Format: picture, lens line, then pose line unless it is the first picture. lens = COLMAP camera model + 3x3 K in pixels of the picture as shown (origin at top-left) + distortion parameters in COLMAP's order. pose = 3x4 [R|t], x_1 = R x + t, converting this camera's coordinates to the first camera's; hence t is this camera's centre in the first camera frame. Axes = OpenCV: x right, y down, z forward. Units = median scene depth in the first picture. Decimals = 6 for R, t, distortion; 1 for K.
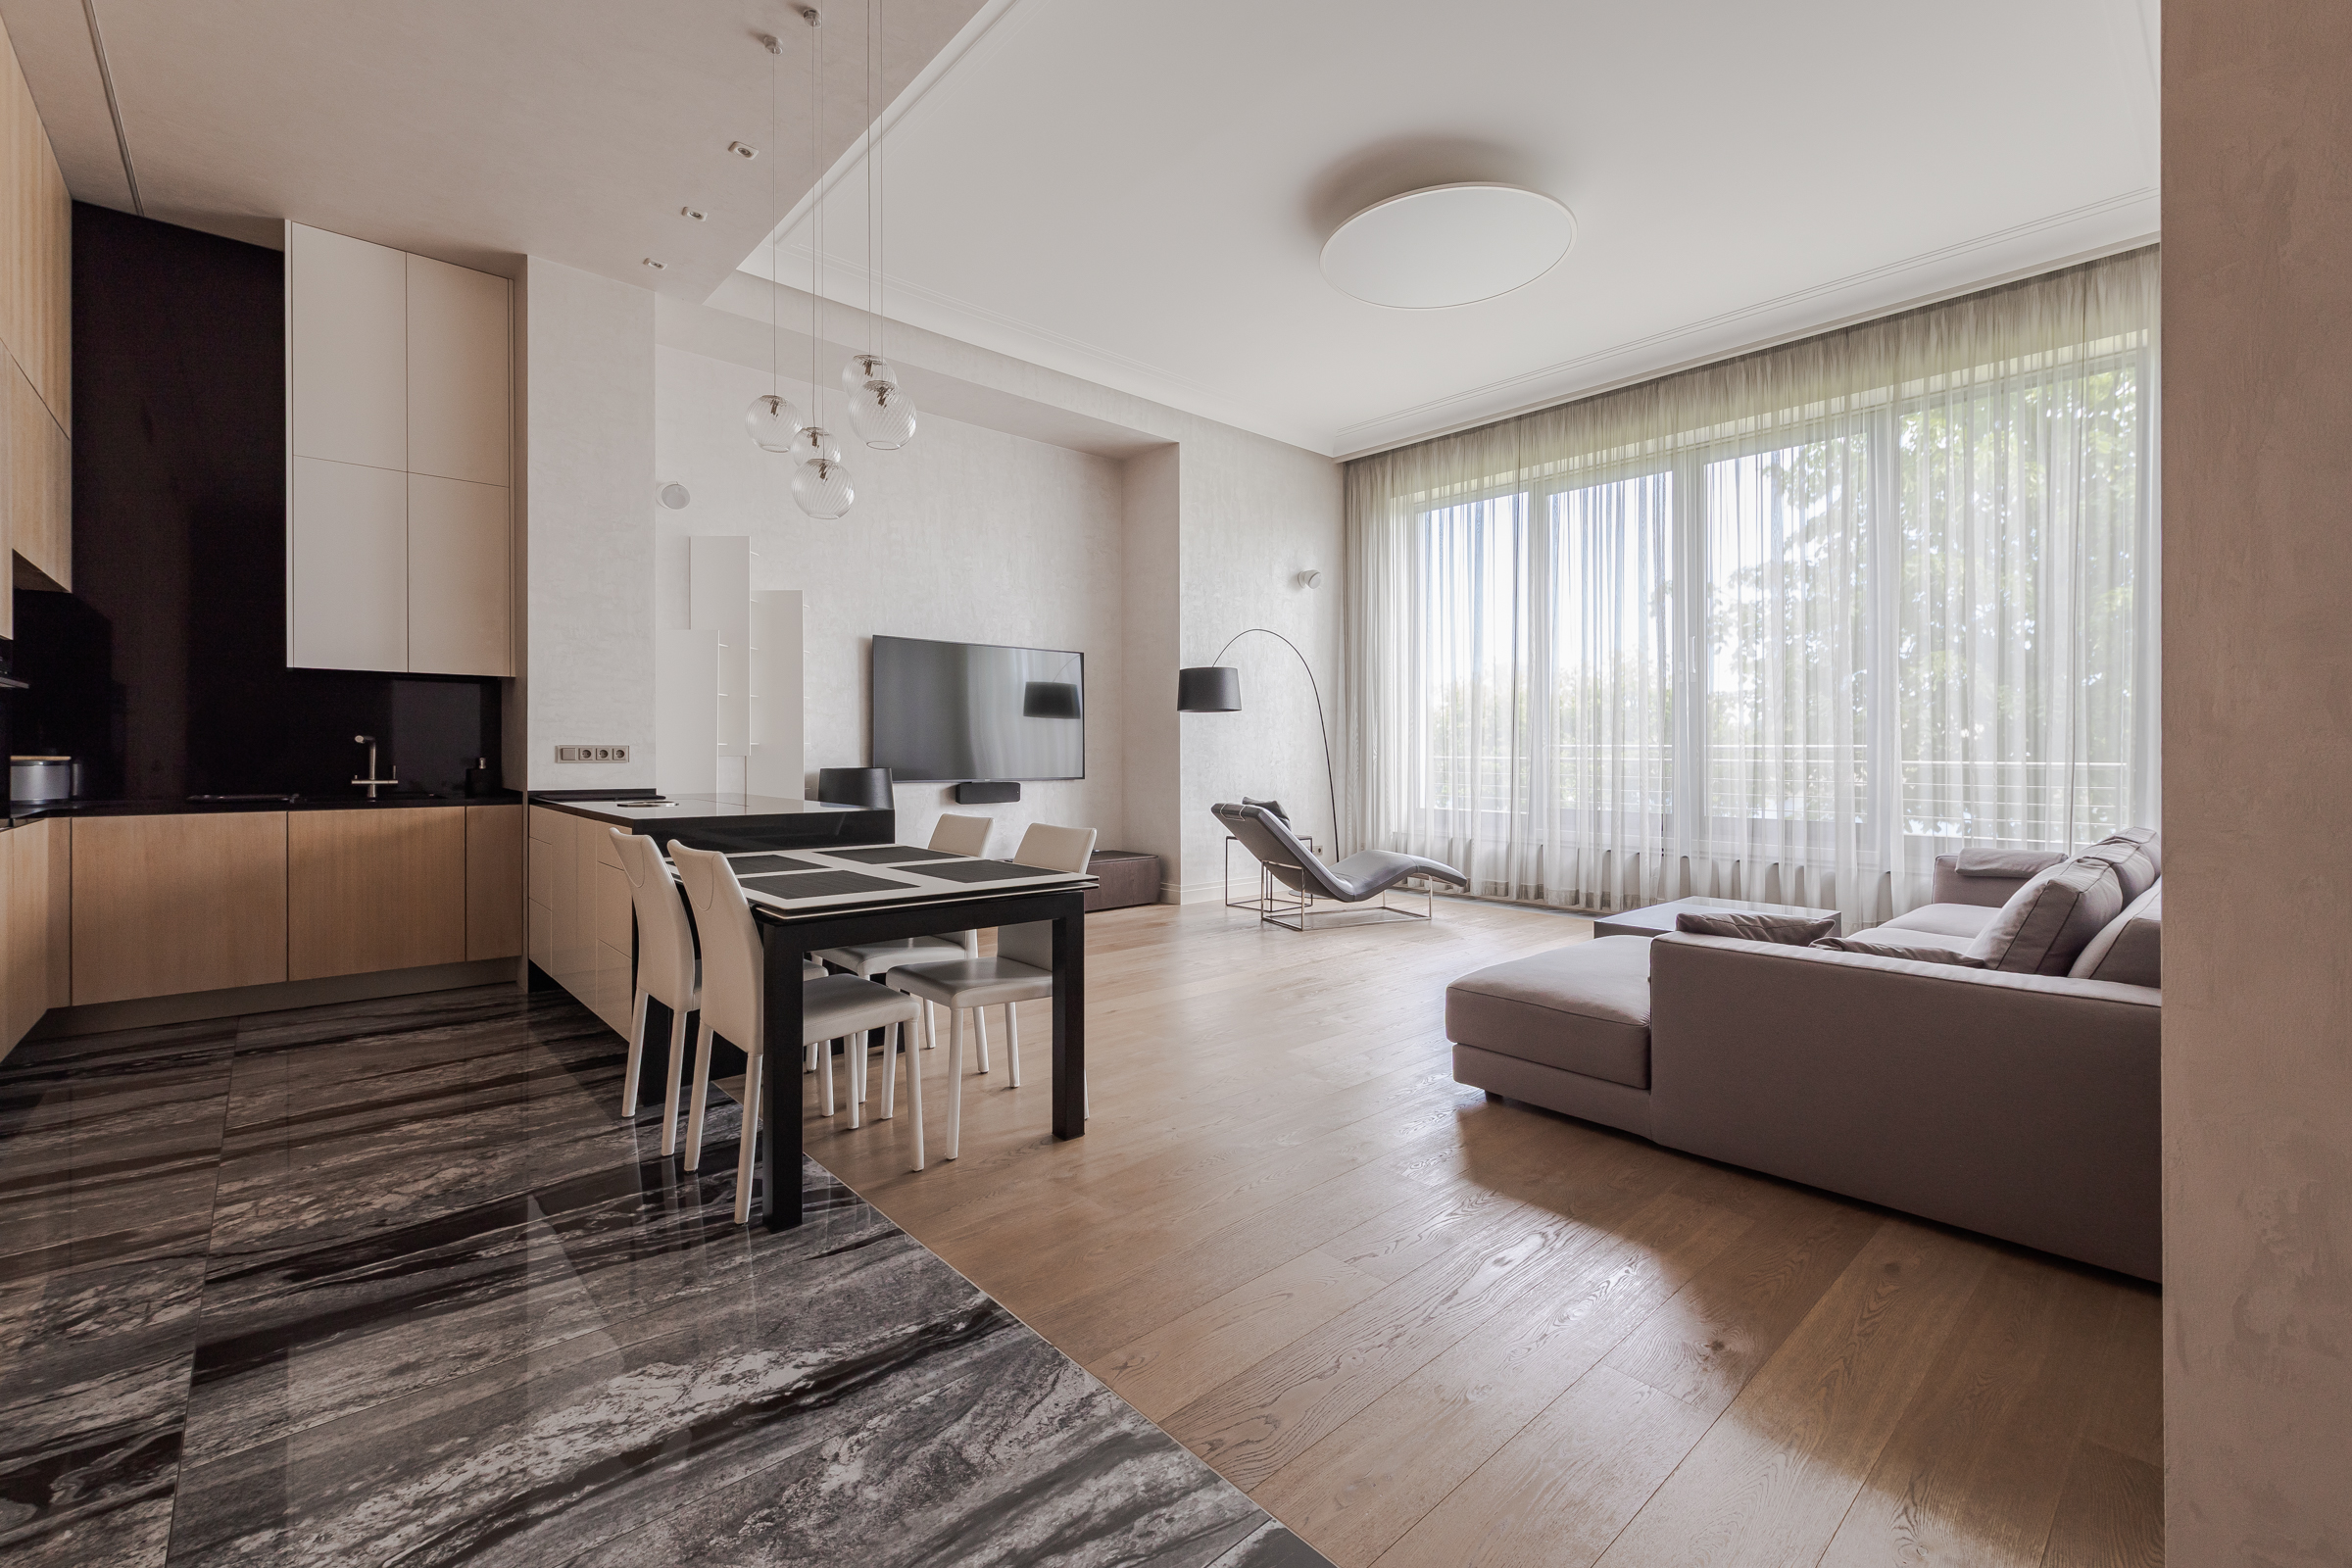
lens RADIAL K [[1027.3, 0, 1205.5], [0, 1027.3, 757.6], [0, 0, 1]] dist [0.009388, -0.000108]
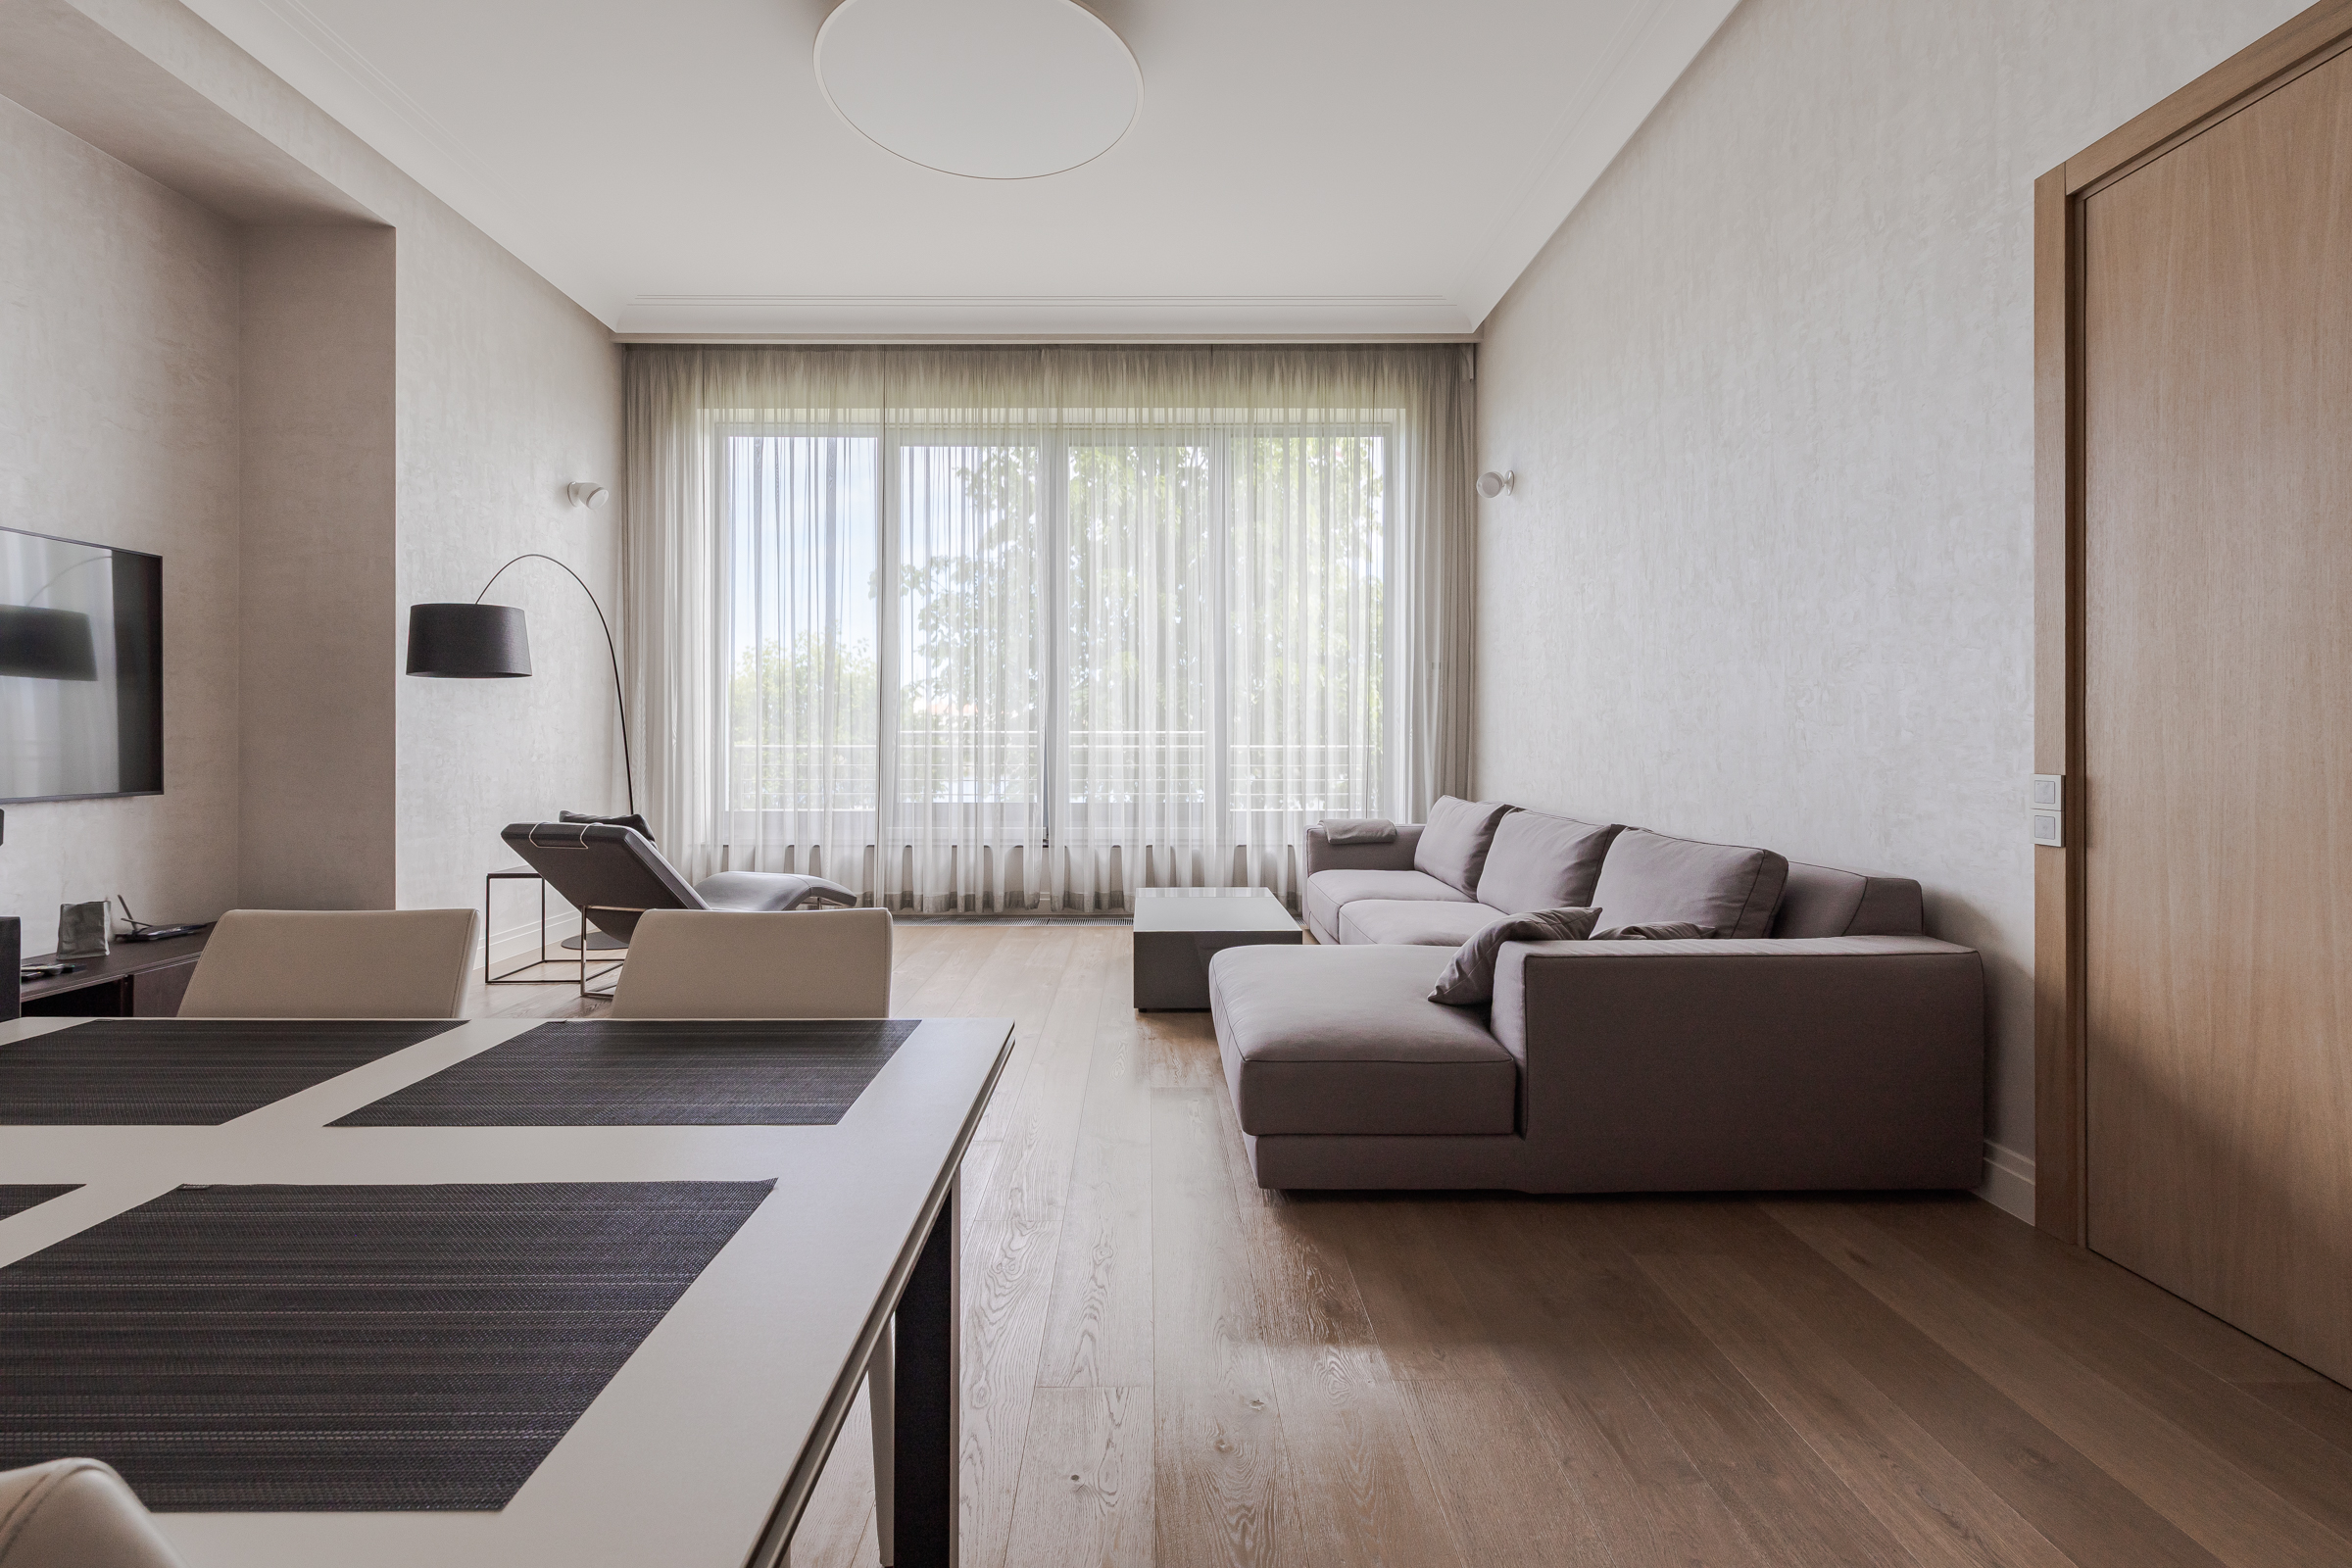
lens RADIAL K [[1003.3, 0, 1173.0], [0, 1003.3, 742.2], [0, 0, 1]] dist [0.002107, -0.000614]
pose [[0.675029, -0.006489, 0.737763, -0.157153], [0.009159, 0.999958, 0.000416, -0.001373], [-0.737734, 0.006476, 0.675060, 0.274350]]
